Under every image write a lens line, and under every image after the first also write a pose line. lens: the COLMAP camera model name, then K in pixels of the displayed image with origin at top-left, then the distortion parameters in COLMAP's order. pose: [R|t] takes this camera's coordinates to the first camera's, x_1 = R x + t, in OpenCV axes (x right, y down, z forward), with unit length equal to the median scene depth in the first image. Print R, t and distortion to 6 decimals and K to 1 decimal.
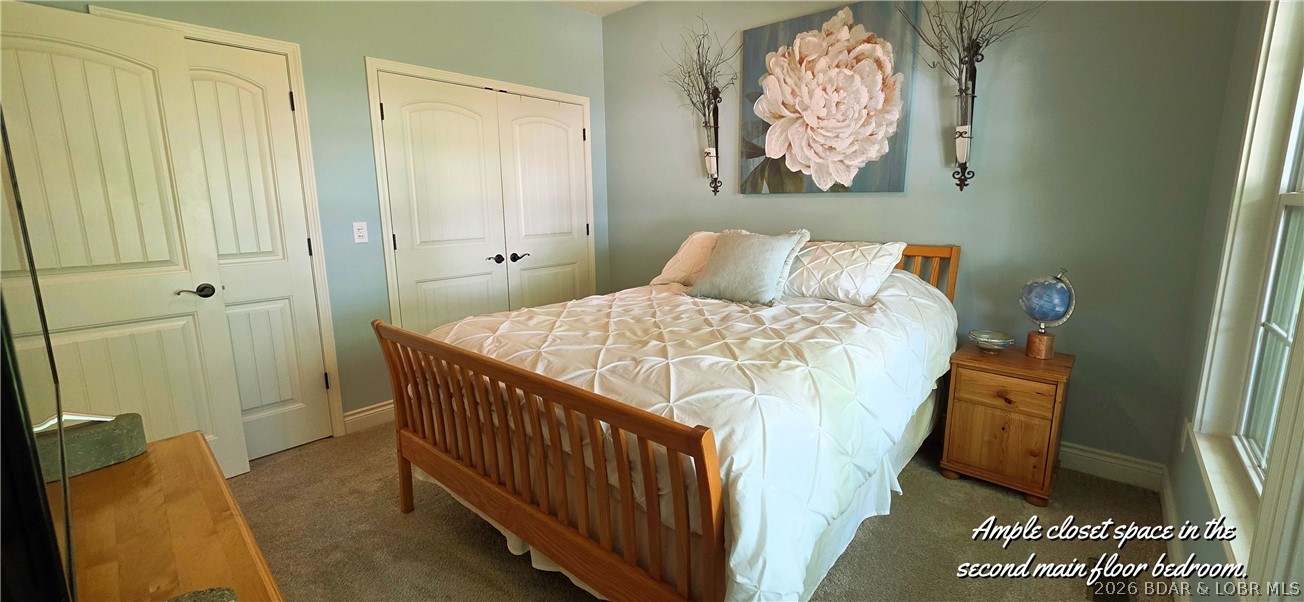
lens RADIAL K [[520.2, 0, 655.0], [0, 520.2, 290.5], [0, 0, 1]] dist [-0.000789, -0.000669]
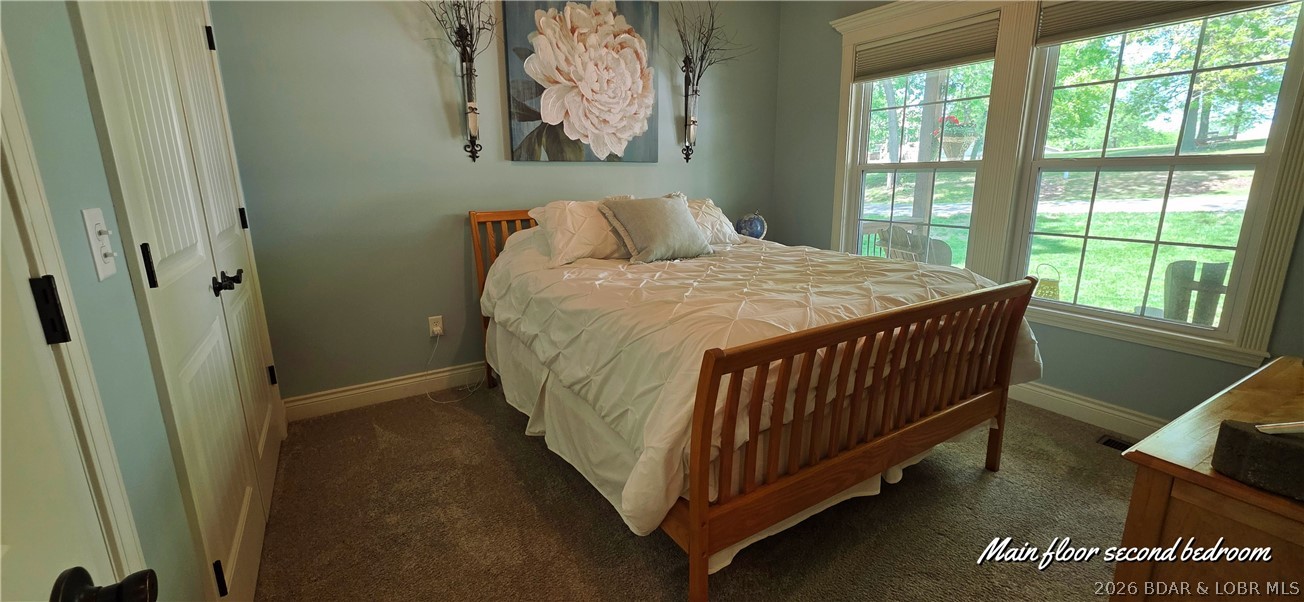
lens RADIAL K [[520.2, 0, 655.0], [0, 520.2, 290.5], [0, 0, 1]] dist [-0.000789, -0.000669]
pose [[0.287144, -0.208693, 0.934877, -0.738565], [0.162602, 0.972433, 0.167134, -0.089027], [-0.943986, 0.104022, 0.313163, 0.583460]]
